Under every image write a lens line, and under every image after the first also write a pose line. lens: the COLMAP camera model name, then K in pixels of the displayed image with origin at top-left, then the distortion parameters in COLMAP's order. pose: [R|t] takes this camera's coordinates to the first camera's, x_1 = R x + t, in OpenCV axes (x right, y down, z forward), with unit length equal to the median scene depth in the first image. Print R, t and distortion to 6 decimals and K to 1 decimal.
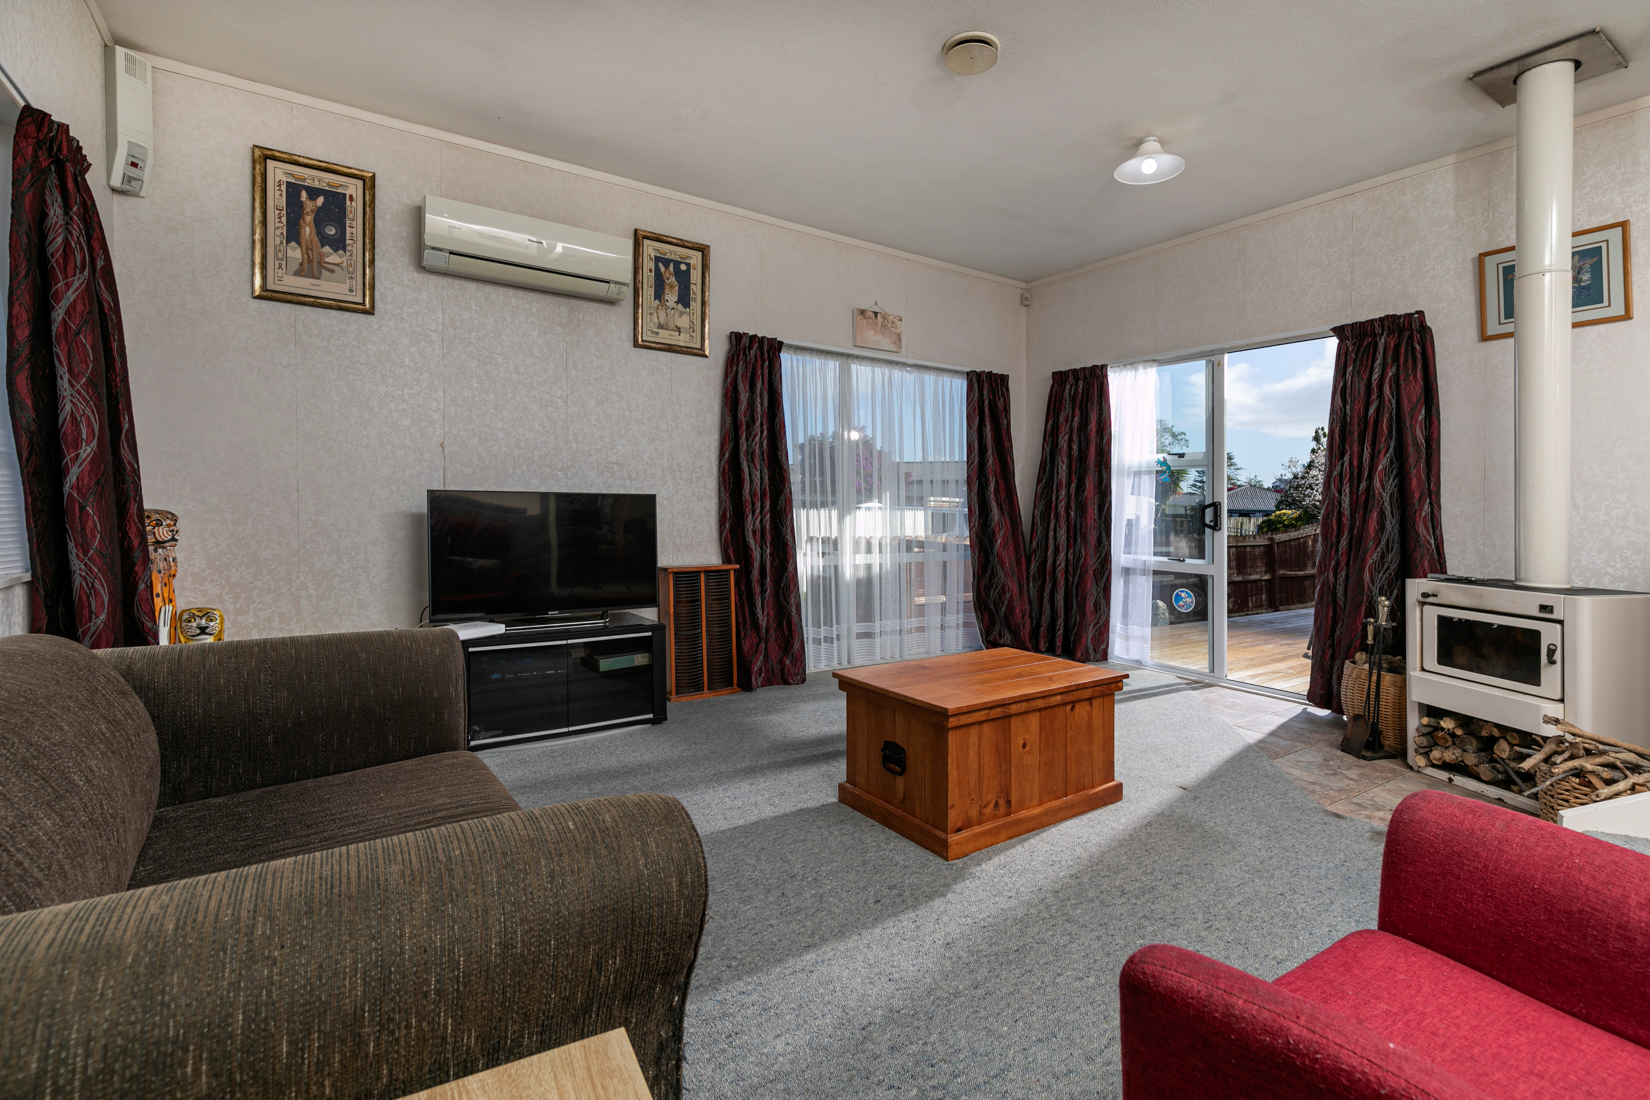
lens RADIAL K [[740.8, 0, 826.7], [0, 740.8, 564.5], [0, 0, 1]] dist [0.004211, 0.000174]
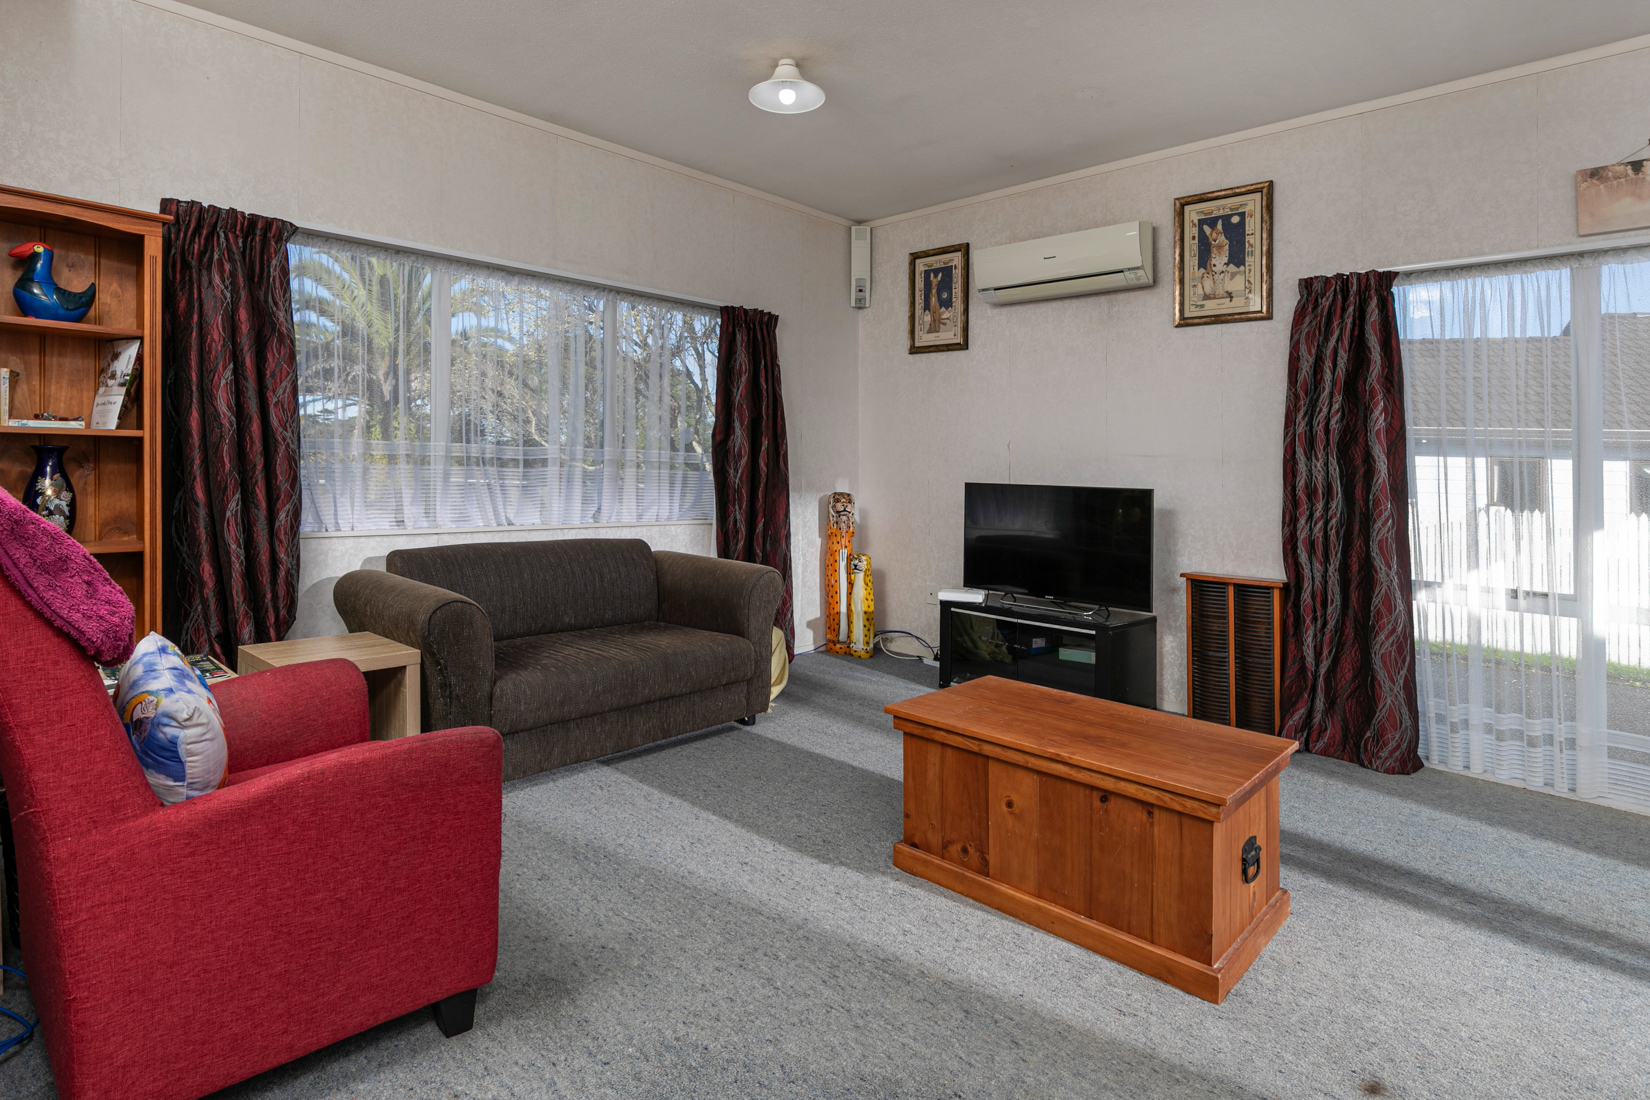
lens RADIAL K [[844.5, 0, 826.2], [0, 844.5, 579.2], [0, 0, 1]] dist [-0.003054, -0.001059]
pose [[0.213607, 0.113337, -0.970323, 0.698154], [-0.109122, 0.989800, 0.091590, -0.035454], [0.970806, 0.086320, 0.223796, 0.380425]]
